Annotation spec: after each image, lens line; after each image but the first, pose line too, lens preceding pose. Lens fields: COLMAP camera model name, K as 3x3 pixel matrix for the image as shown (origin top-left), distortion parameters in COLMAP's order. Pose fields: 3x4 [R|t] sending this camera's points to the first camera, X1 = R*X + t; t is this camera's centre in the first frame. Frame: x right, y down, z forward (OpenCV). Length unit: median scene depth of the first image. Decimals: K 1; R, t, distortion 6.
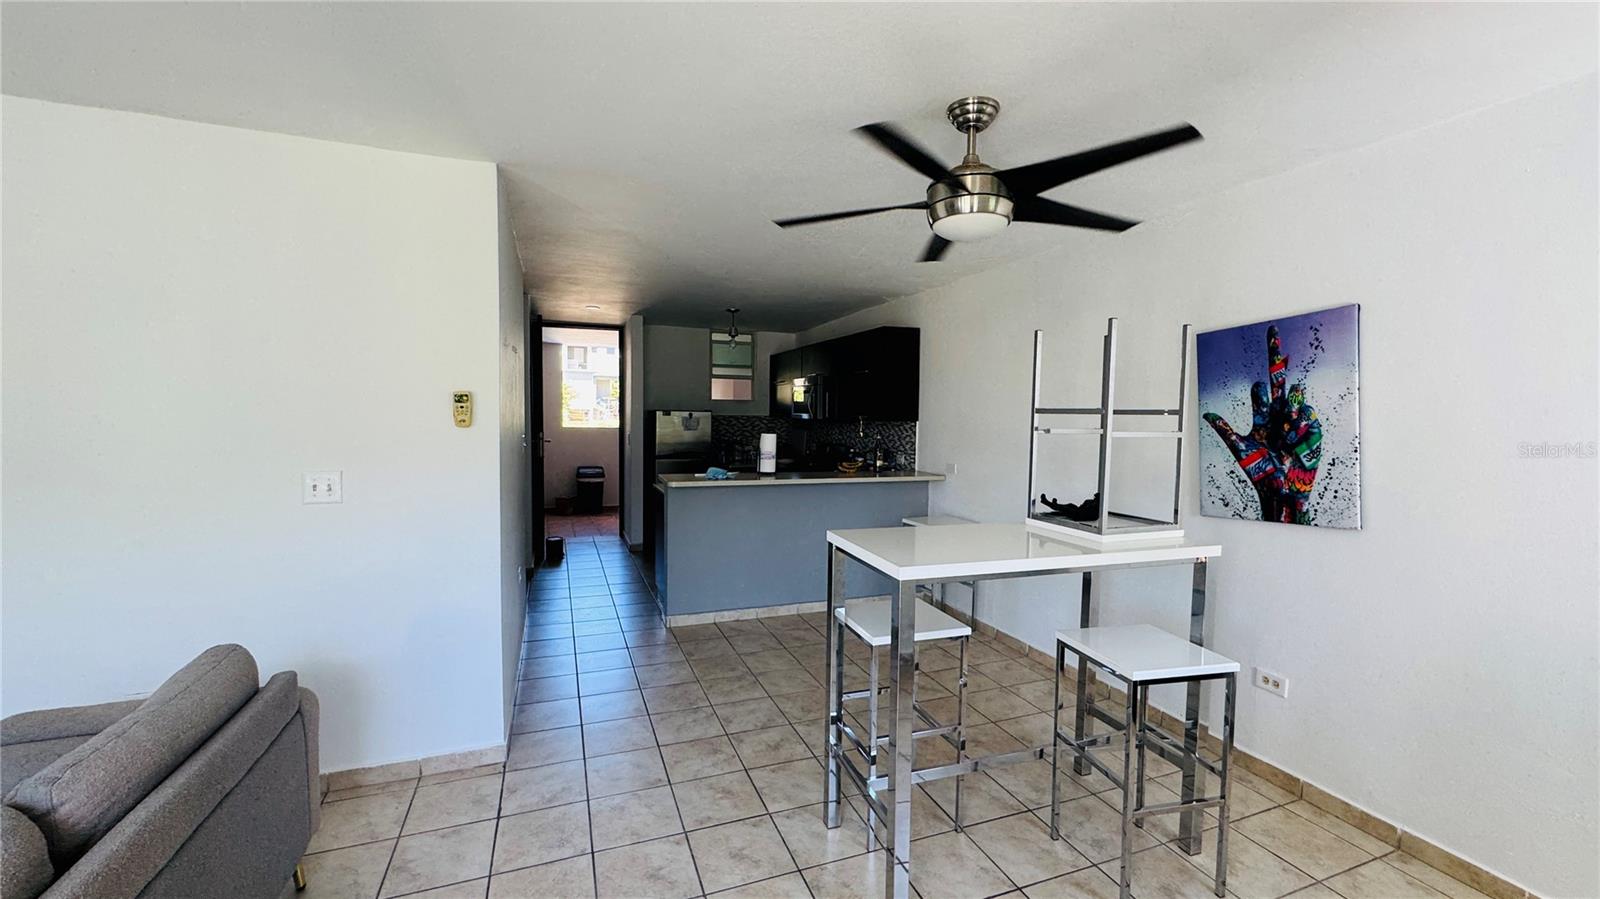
lens RADIAL K [[642.4, 0, 800.0], [0, 642.4, 449.5], [0, 0, 1]] dist [-0.002044, 0.000586]
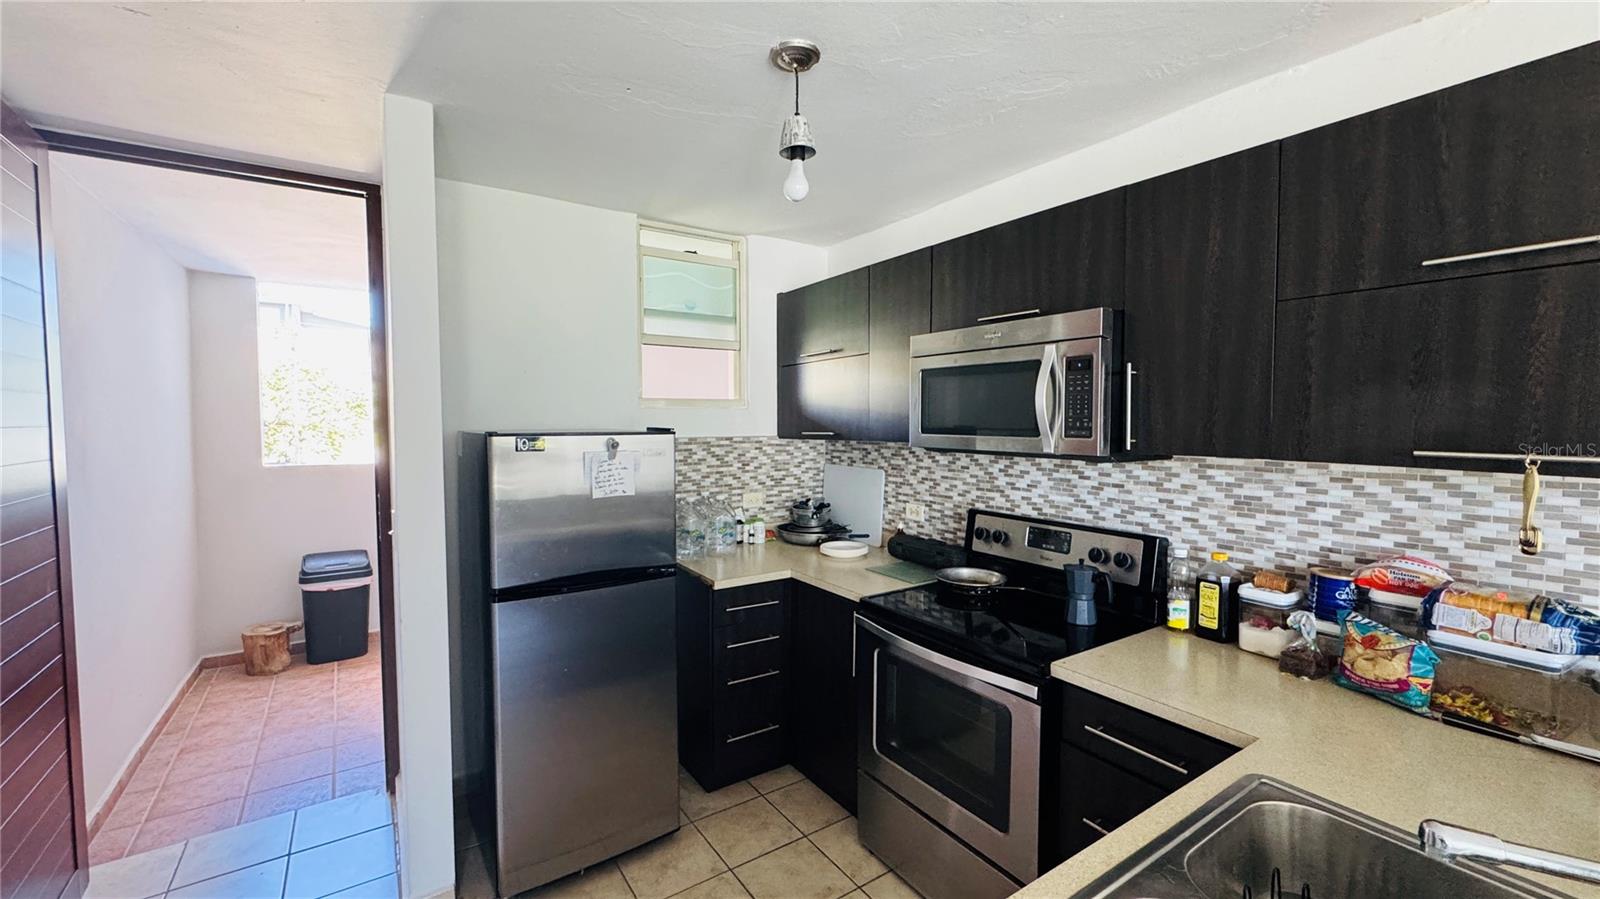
lens RADIAL K [[642.4, 0, 800.0], [0, 642.4, 449.5], [0, 0, 1]] dist [-0.002044, 0.000586]
pose [[0.975457, -0.023949, 0.218884, -0.129345], [0.025825, 0.999650, -0.005711, -0.041582], [-0.218670, 0.011224, 0.975734, 0.590244]]
